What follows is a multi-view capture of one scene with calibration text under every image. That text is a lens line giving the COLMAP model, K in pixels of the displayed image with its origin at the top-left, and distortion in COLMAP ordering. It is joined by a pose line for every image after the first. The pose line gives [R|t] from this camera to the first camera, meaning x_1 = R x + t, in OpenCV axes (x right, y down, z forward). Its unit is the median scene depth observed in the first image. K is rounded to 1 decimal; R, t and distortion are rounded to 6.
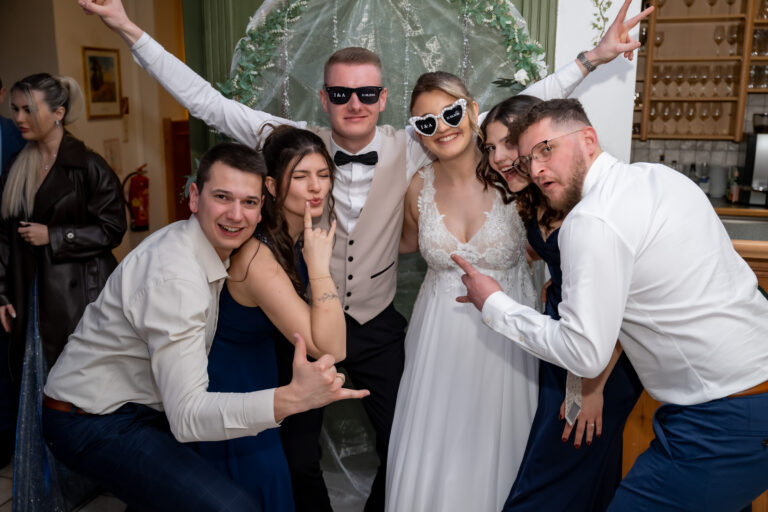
lens RADIAL K [[756.9, 0, 374.1], [0, 756.9, 260.4], [0, 0, 1]] dist [0.006580, 0.000000]
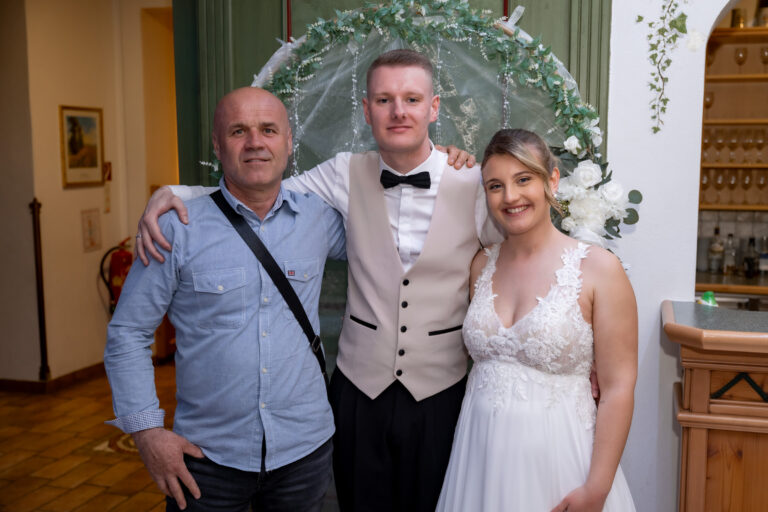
lens RADIAL K [[853.8, 0, 410.0], [0, 853.8, 272.4], [0, 0, 1]] dist [0.004739, 0.000000]
pose [[0.999666, -0.001630, 0.025780, -0.013554], [0.003737, 0.996633, -0.081908, -0.019498], [-0.025559, 0.081977, 0.996306, 0.052620]]
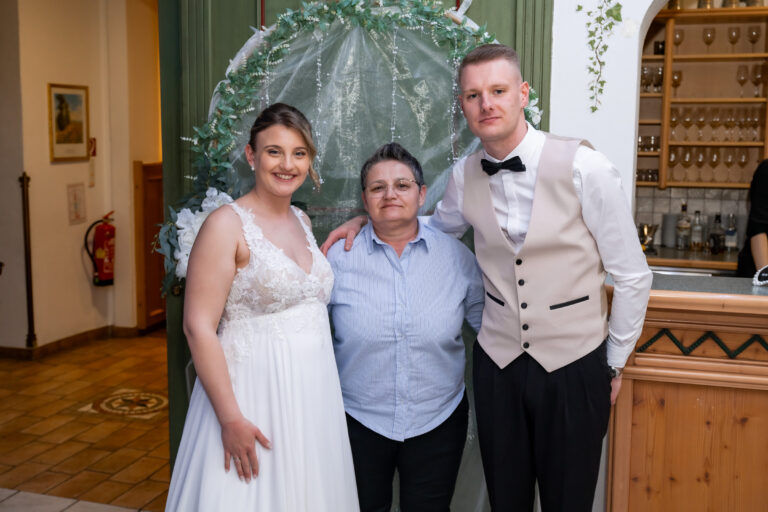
lens RADIAL K [[865.6, 0, 365.9], [0, 865.6, 245.3], [0, 0, 1]] dist [-0.001859, 0.000000]
pose [[0.999970, 0.006341, -0.004483, 0.014182], [-0.006714, 0.996032, -0.088744, 0.008930], [0.003902, 0.088771, 0.996044, -0.068698]]
